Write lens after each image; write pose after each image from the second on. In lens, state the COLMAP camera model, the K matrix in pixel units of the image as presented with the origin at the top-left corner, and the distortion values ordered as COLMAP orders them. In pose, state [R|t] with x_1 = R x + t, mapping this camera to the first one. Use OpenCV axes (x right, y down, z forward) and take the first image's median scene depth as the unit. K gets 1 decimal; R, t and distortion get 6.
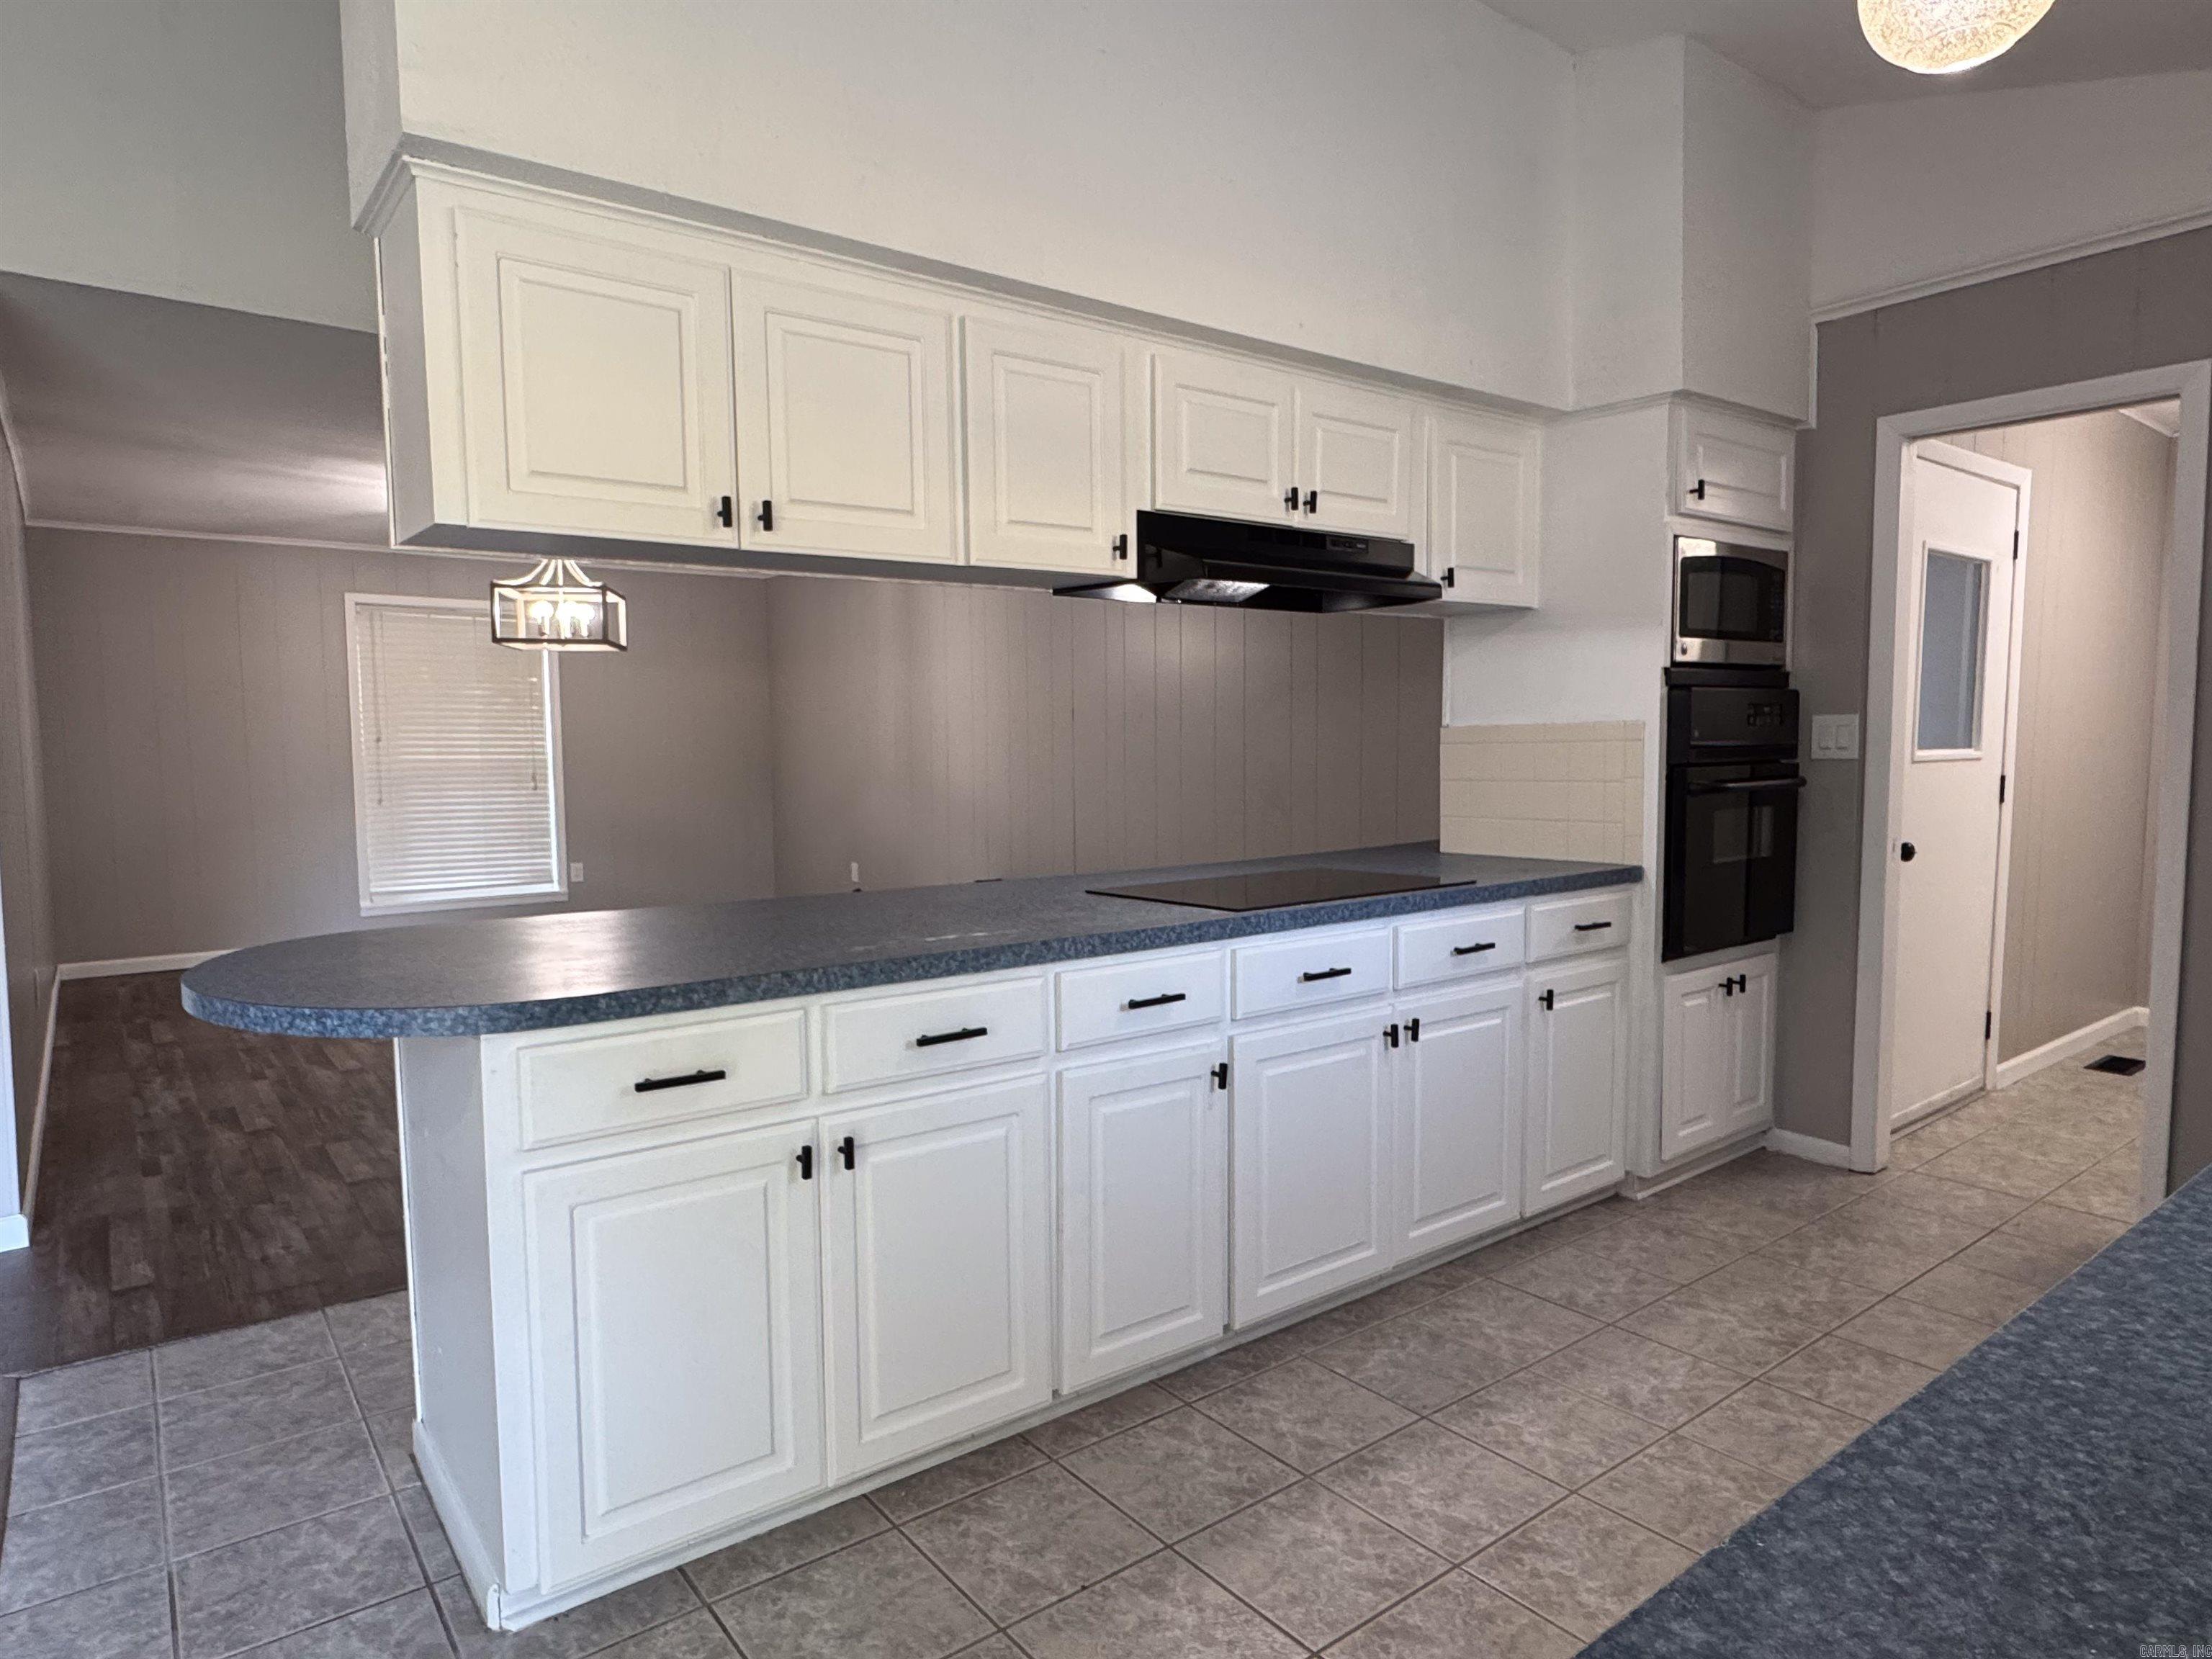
lens RADIAL K [[1313.9, 0, 1102.4], [0, 1313.9, 836.6], [0, 0, 1]] dist [-0.007780, -0.001093]
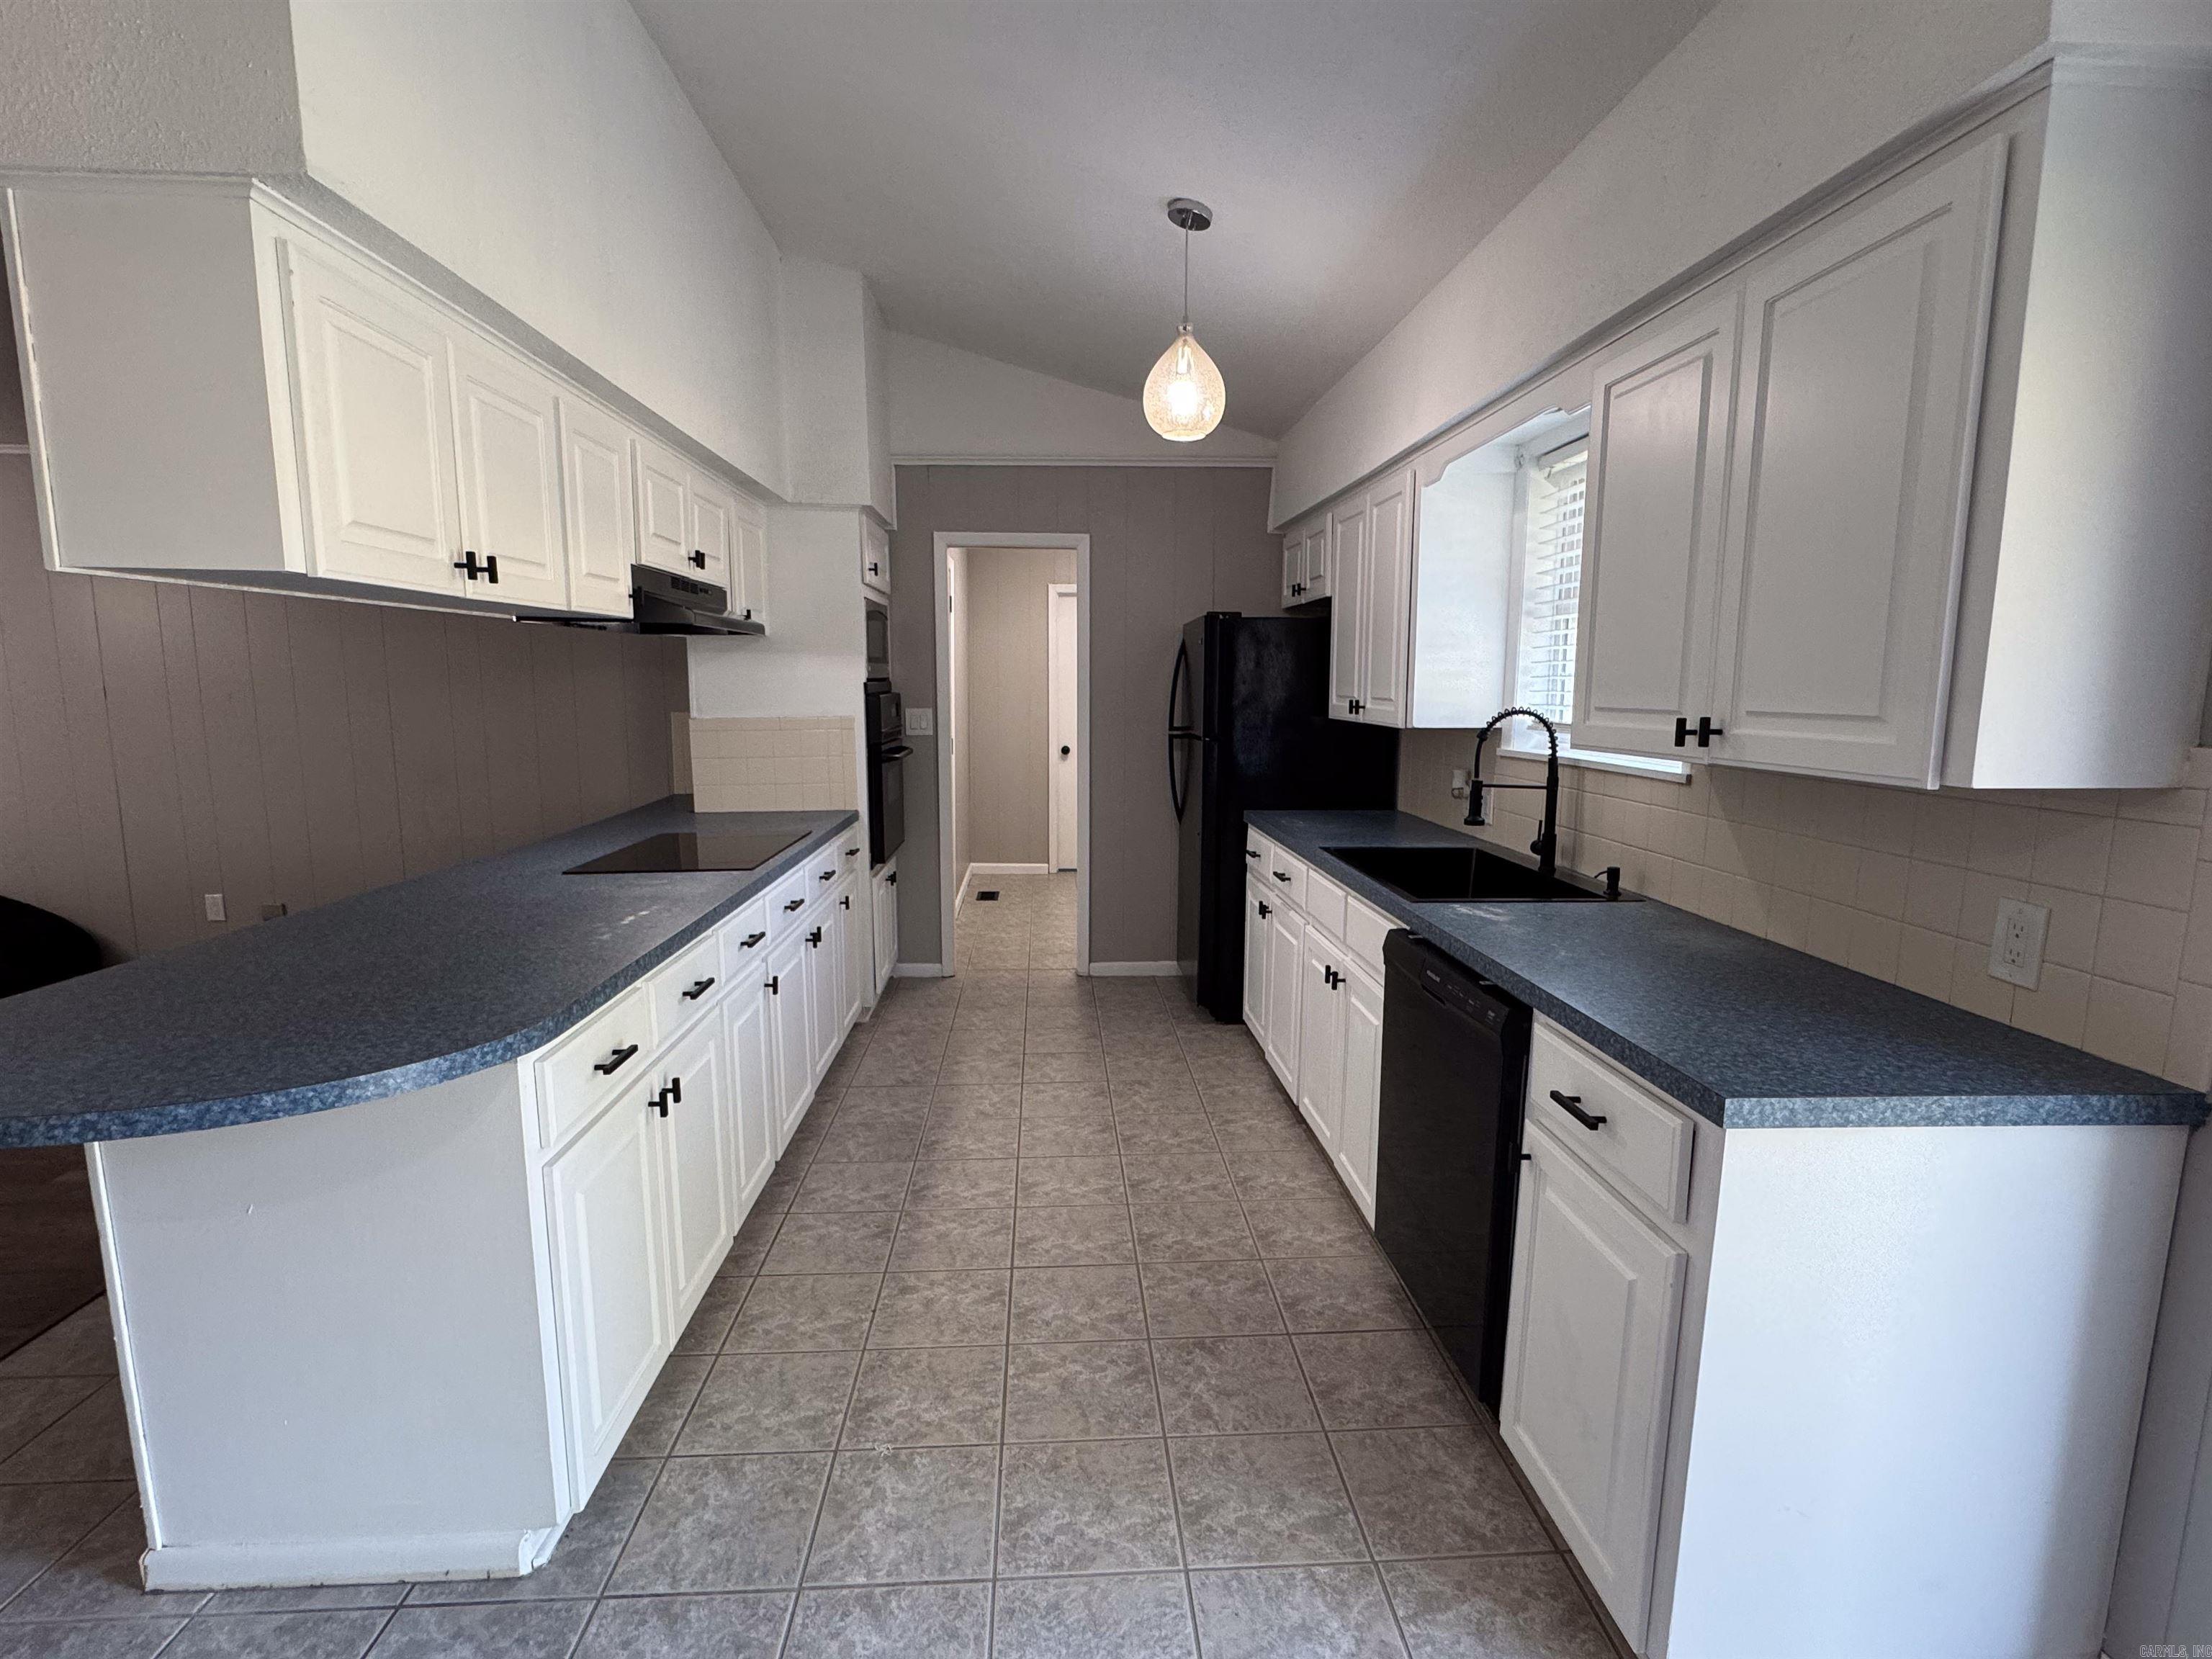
lens RADIAL K [[1092.6, 0, 1103.5], [0, 1092.6, 843.3], [0, 0, 1]] dist [-0.024006, 0.004181]
pose [[0.558836, -0.115519, 0.821193, -0.491319], [0.061406, 0.993296, 0.097941, -0.047280], [-0.827002, -0.004307, 0.562183, 0.035028]]
